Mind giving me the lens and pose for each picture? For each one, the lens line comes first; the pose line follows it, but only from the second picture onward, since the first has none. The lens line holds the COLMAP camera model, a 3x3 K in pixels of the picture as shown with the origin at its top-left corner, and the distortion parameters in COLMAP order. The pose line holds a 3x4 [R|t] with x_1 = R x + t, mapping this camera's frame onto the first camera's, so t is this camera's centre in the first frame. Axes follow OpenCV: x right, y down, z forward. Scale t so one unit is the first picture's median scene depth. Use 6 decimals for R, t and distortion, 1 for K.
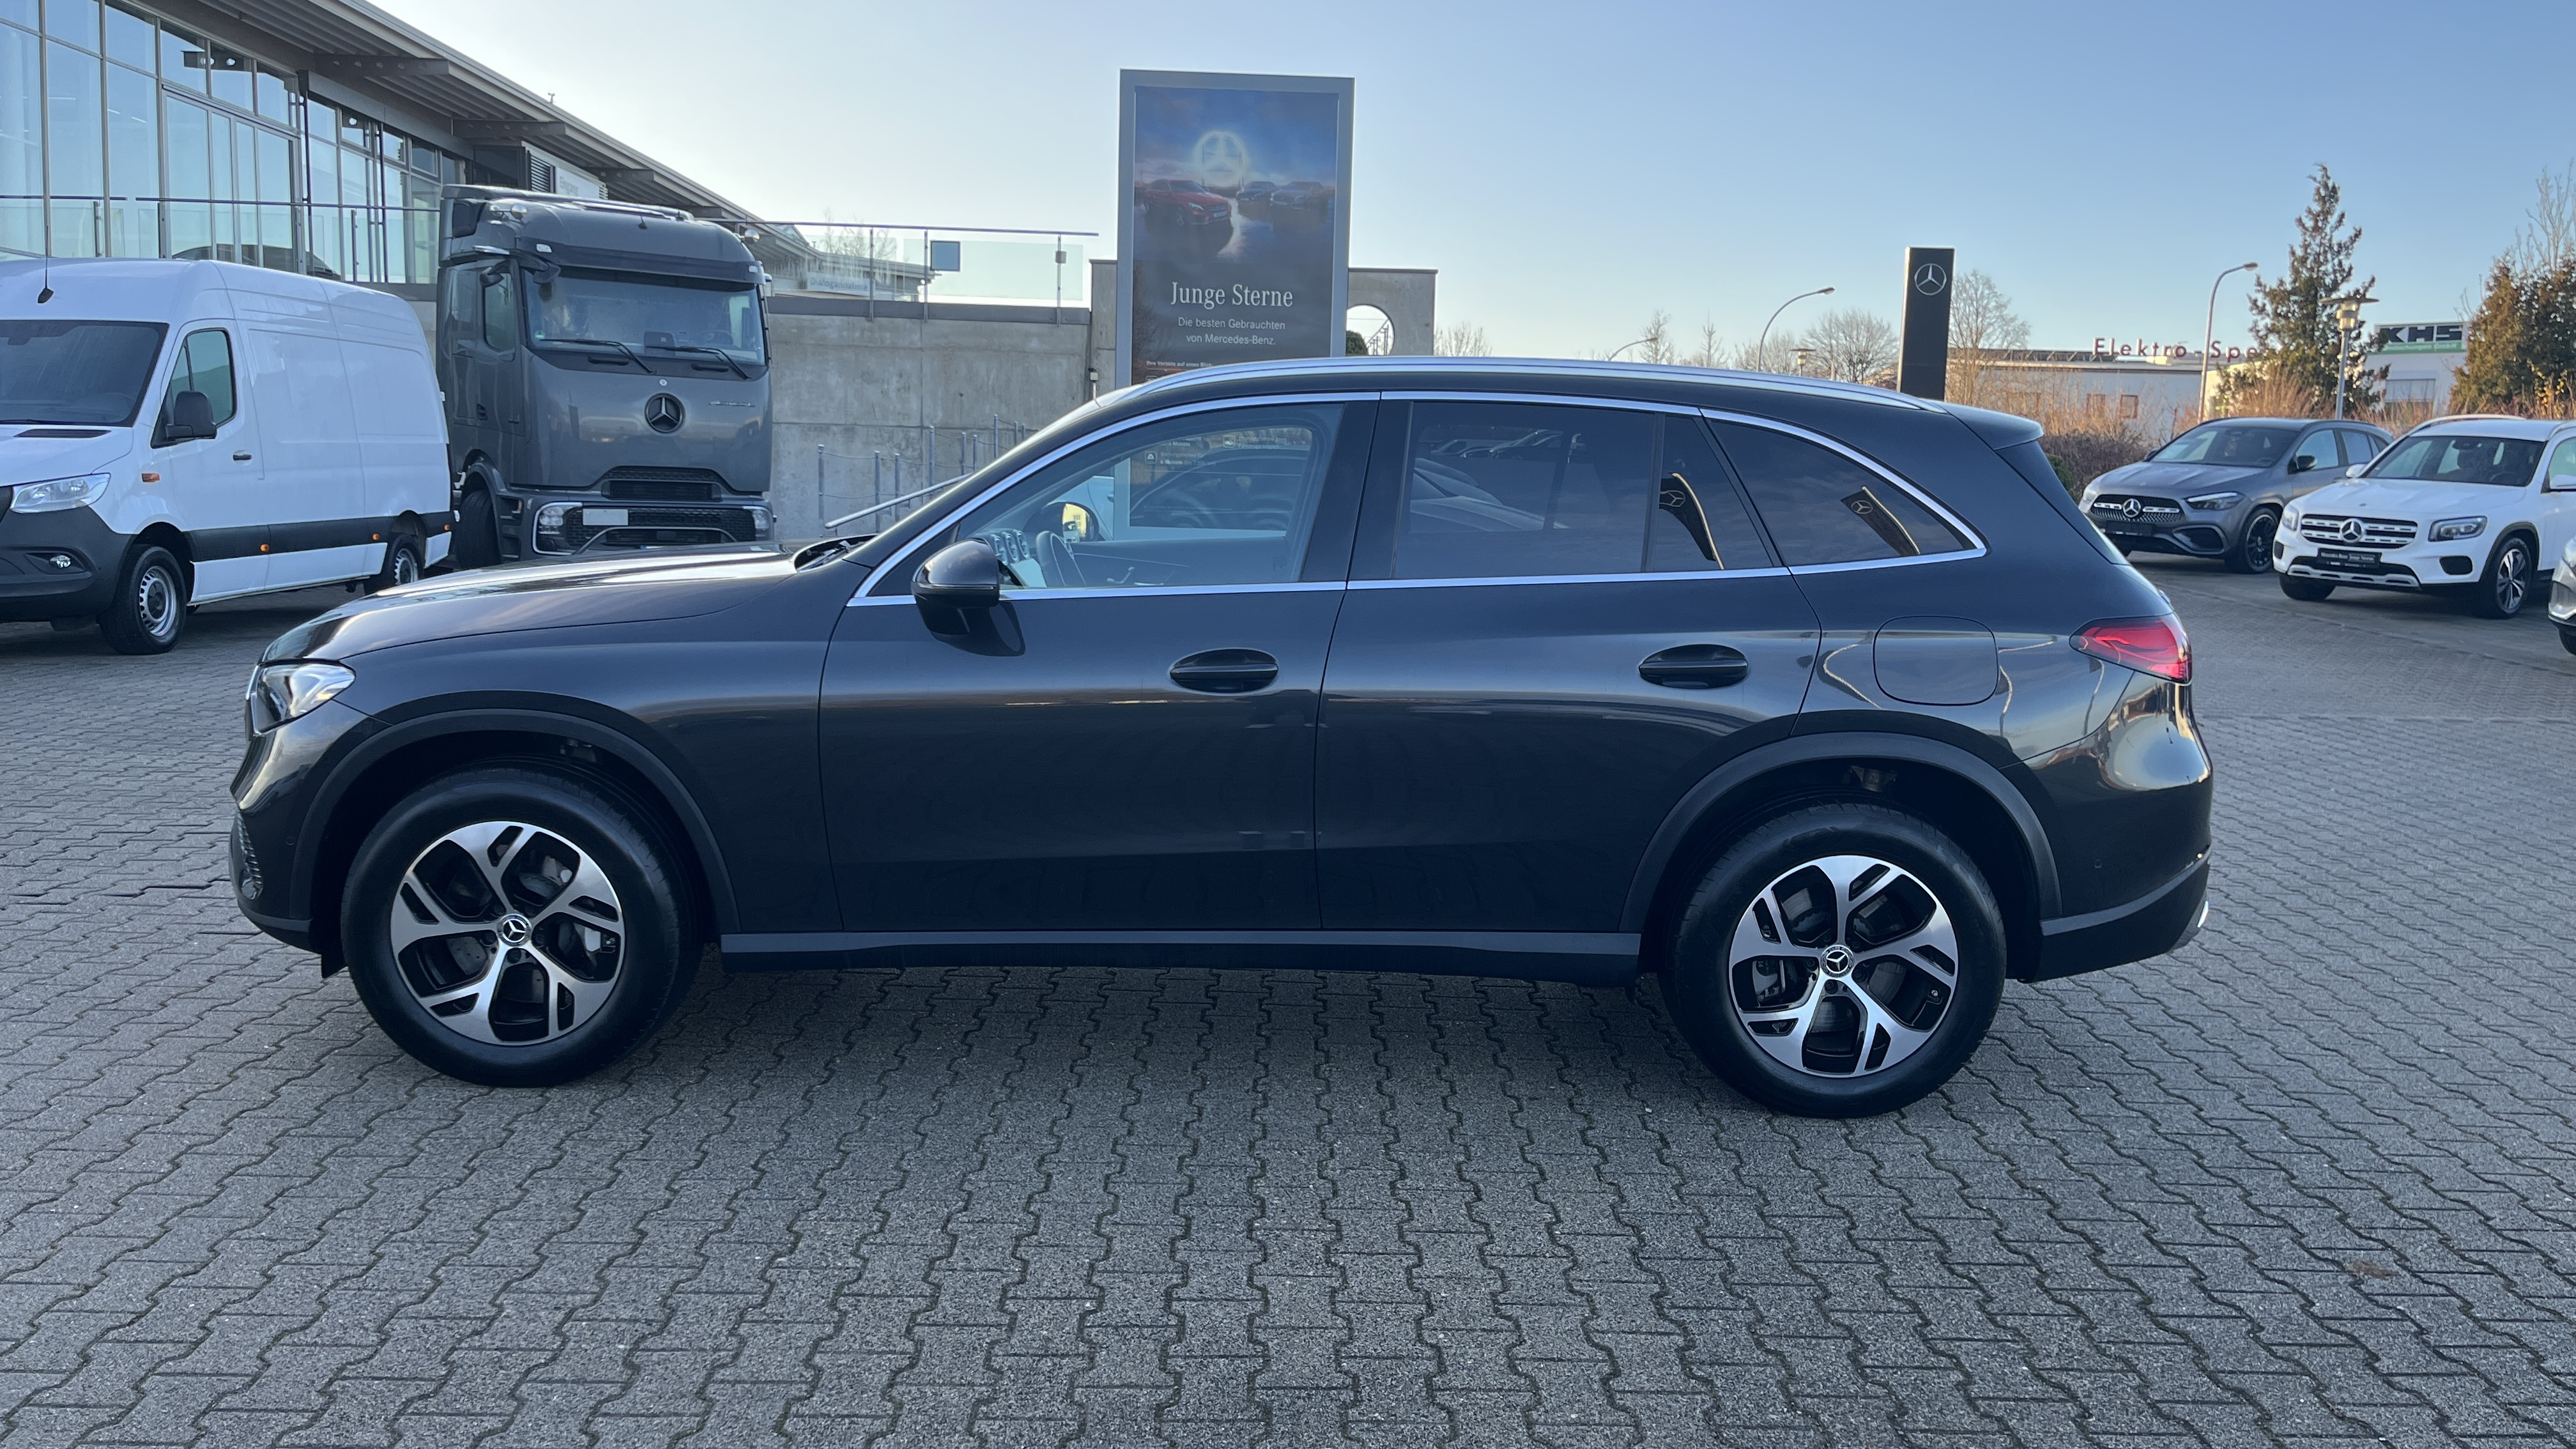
lens RADIAL K [[1930.4, 0, 1292.9], [0, 1930.4, 735.8], [0, 0, 1]] dist [0.067300, -0.082333]
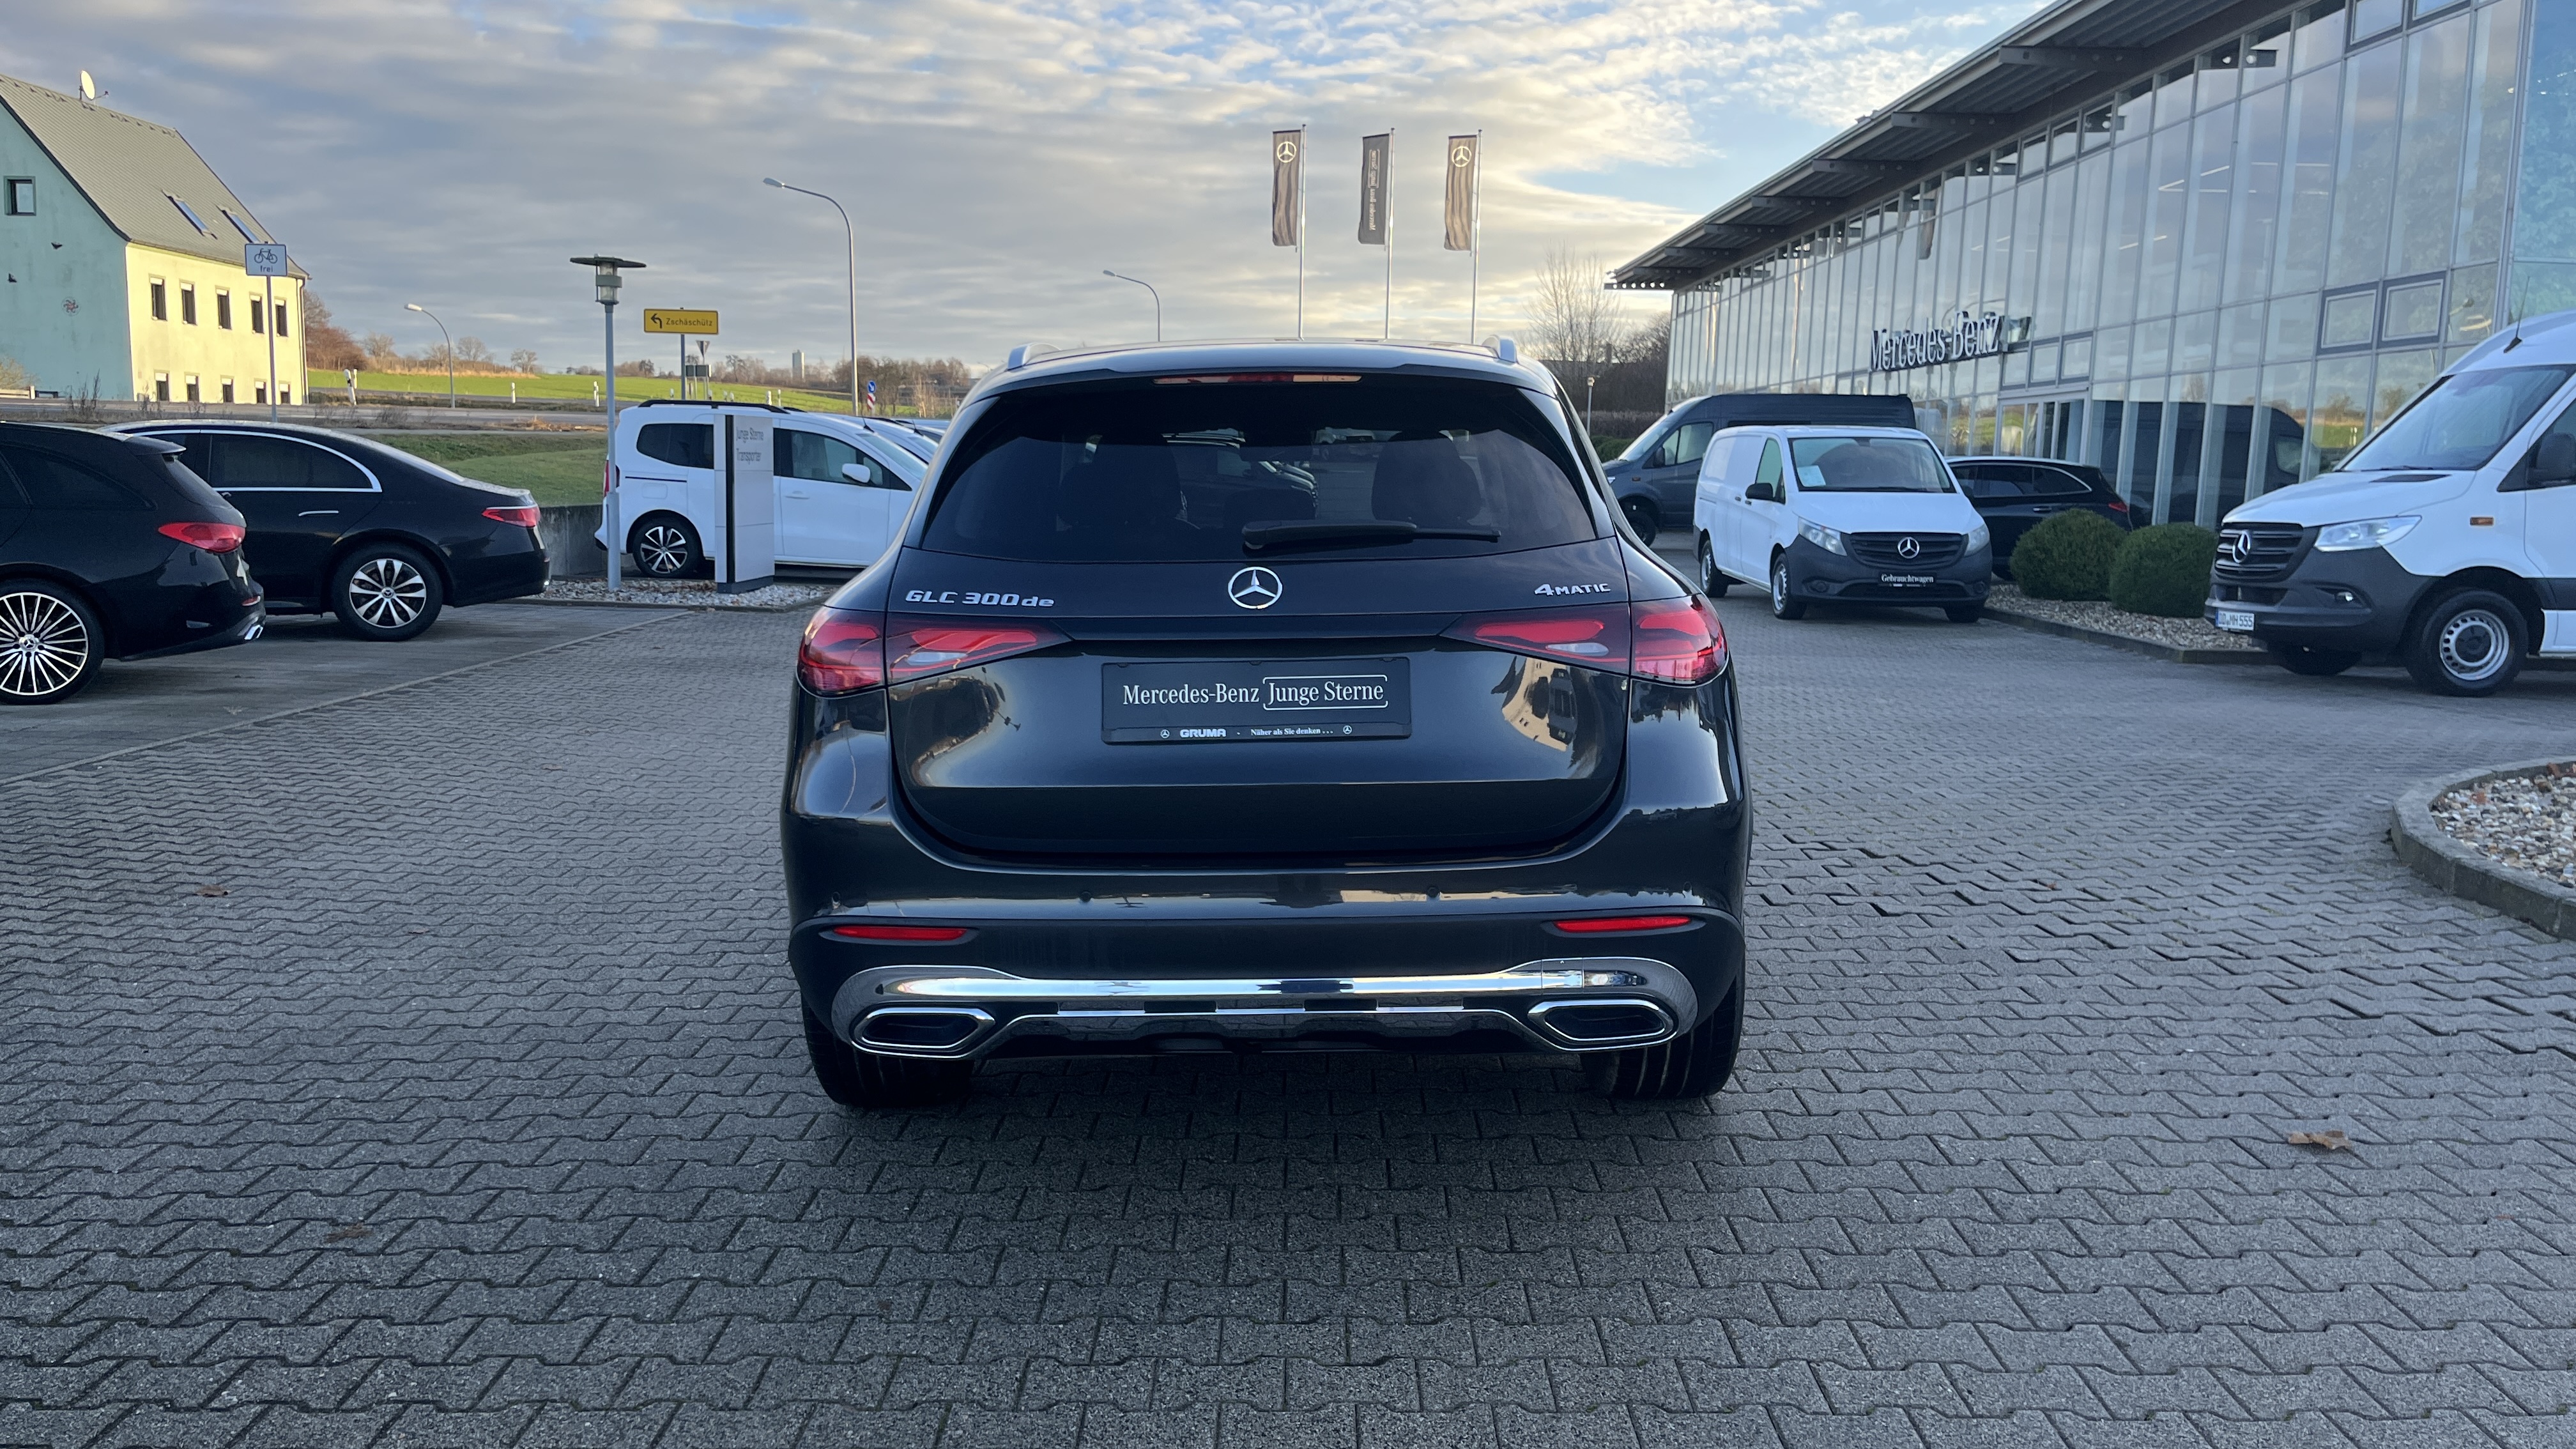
lens RADIAL K [[1941.6, 0, 1278.6], [0, 1941.6, 714.8], [0, 0, 1]] dist [0.054554, -0.058893]
pose [[-0.021188, 0.099641, -0.994798, 1.241597], [-0.150956, 0.983295, 0.101704, -0.125496], [0.988313, 0.152325, -0.005793, 1.189180]]
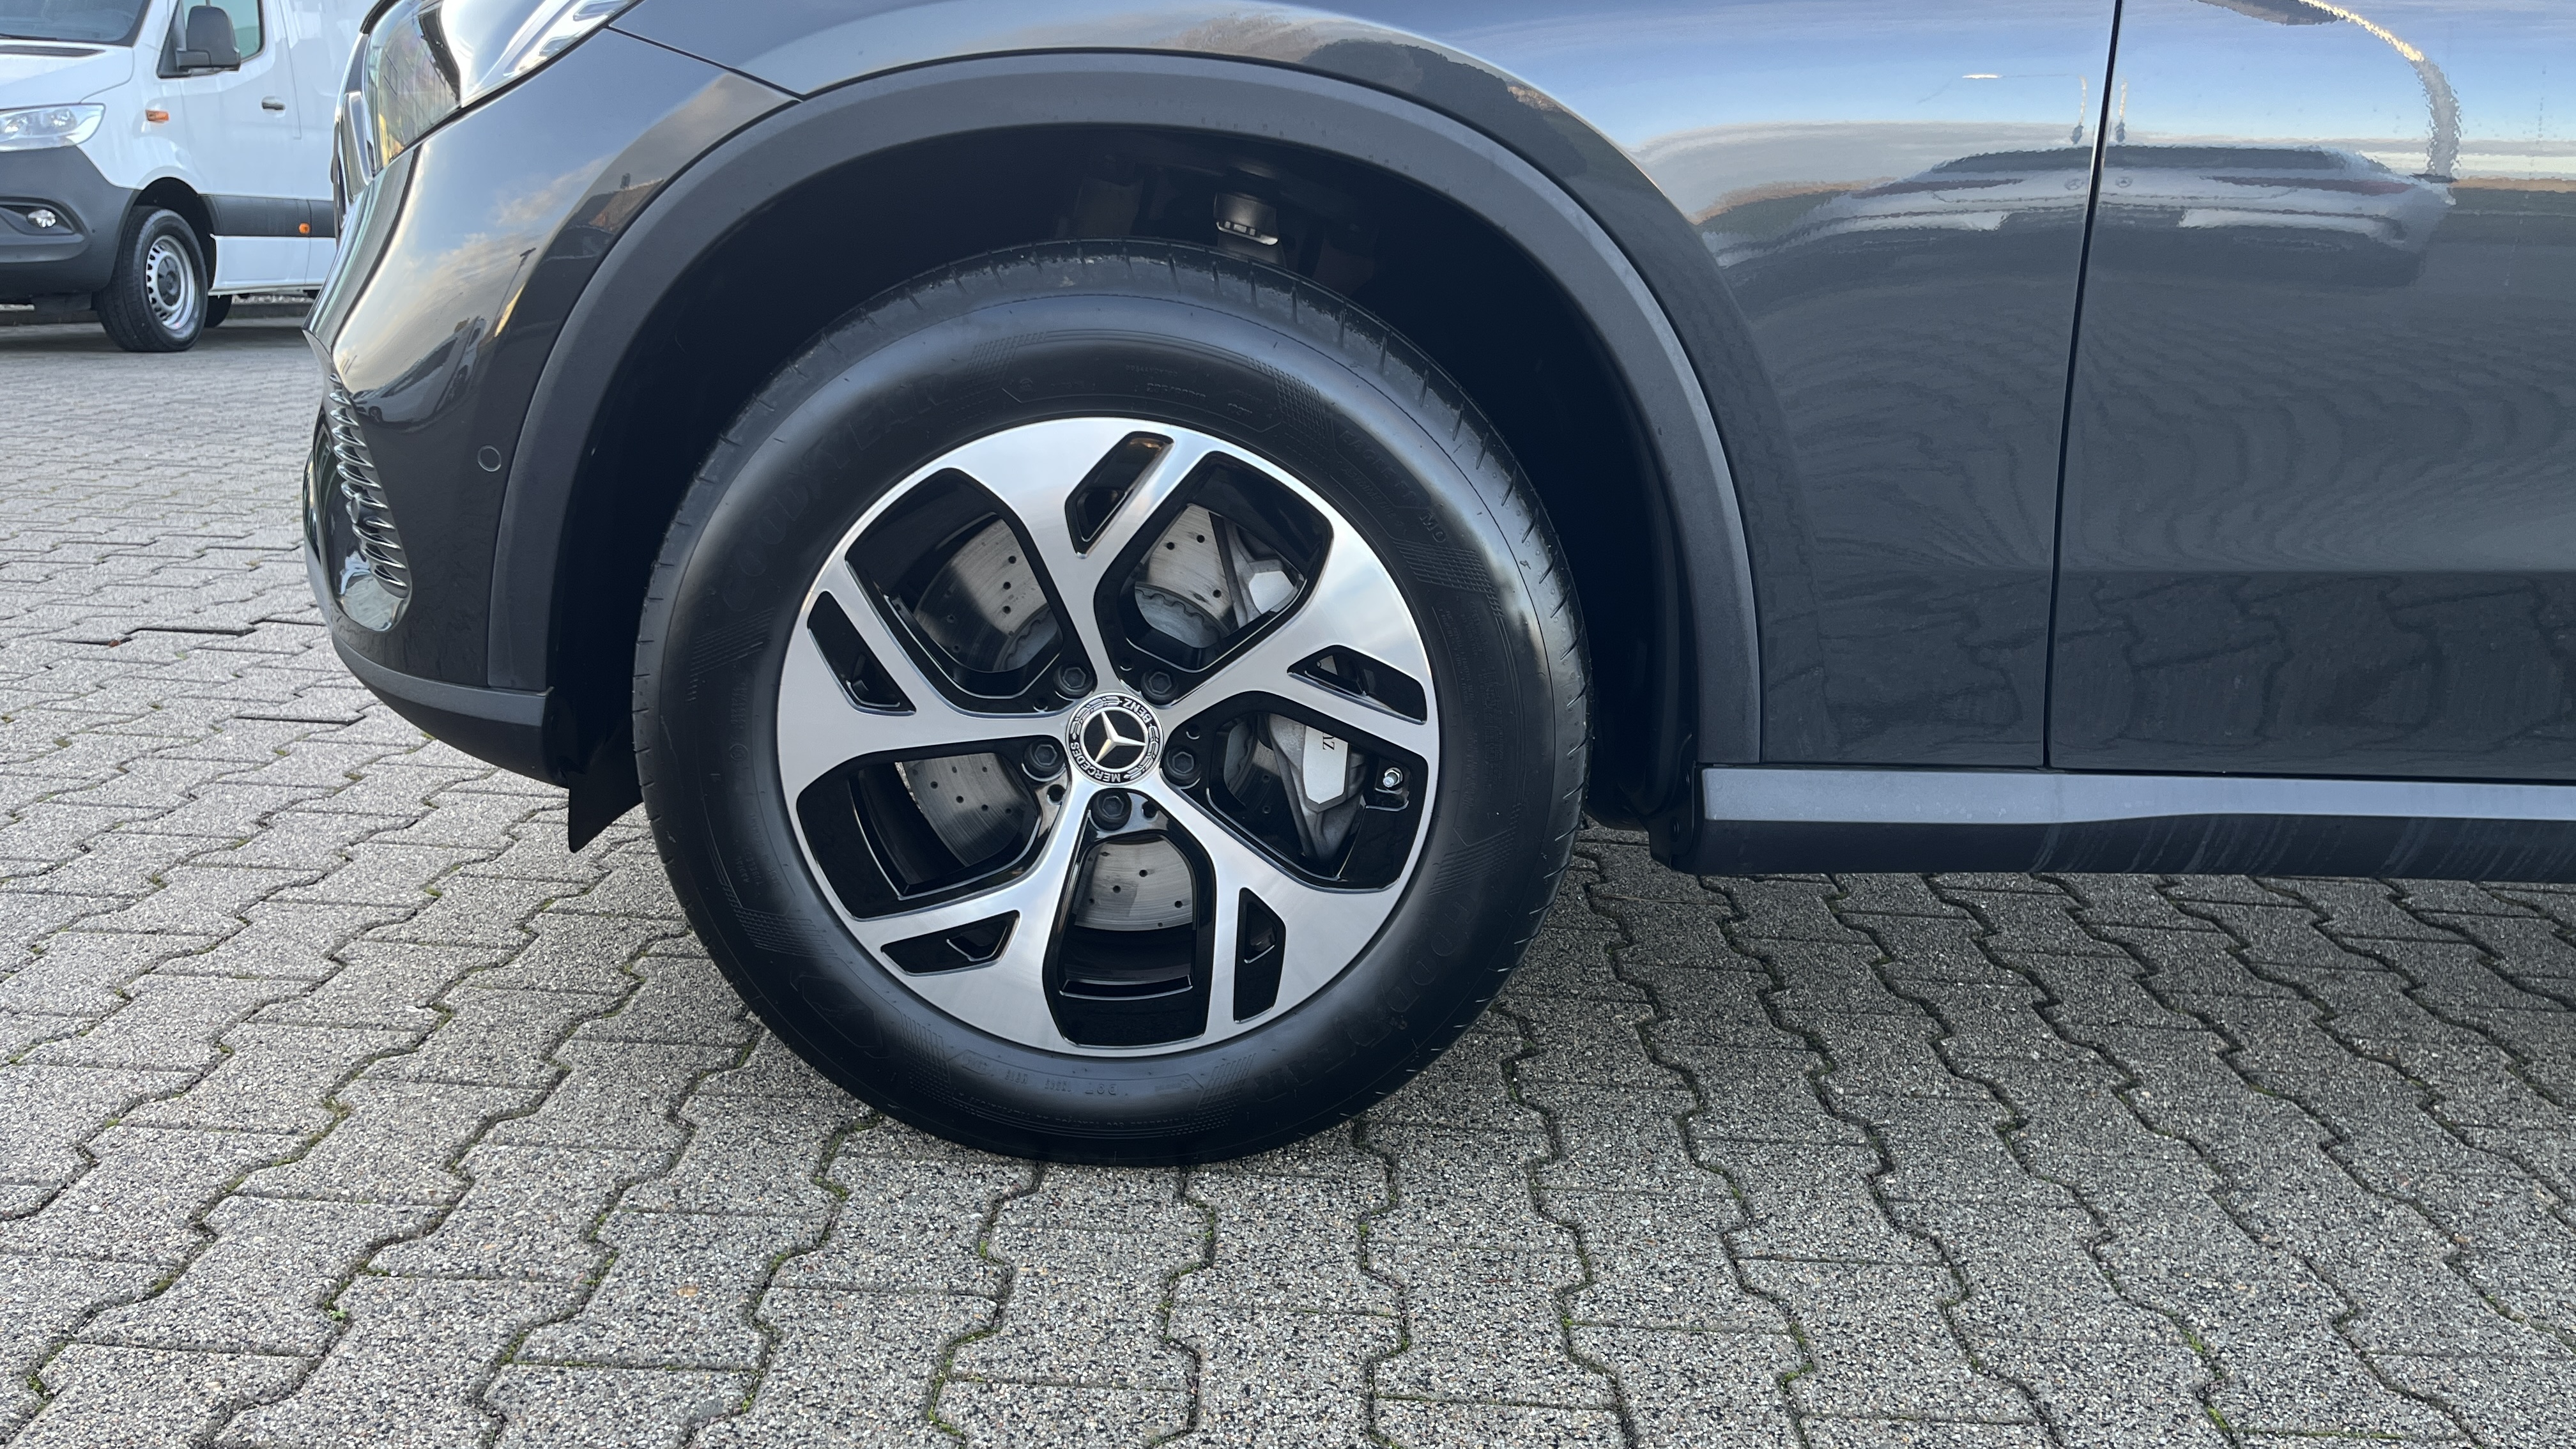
lens RADIAL K [[1930.4, 0, 1292.9], [0, 1930.4, 735.8], [0, 0, 1]] dist [0.067300, -0.082333]
pose [[0.999586, 0.025812, -0.012714, -0.360624], [-0.024440, 0.994861, 0.098256, 0.063535], [0.015185, -0.097904, 0.995080, 0.646107]]
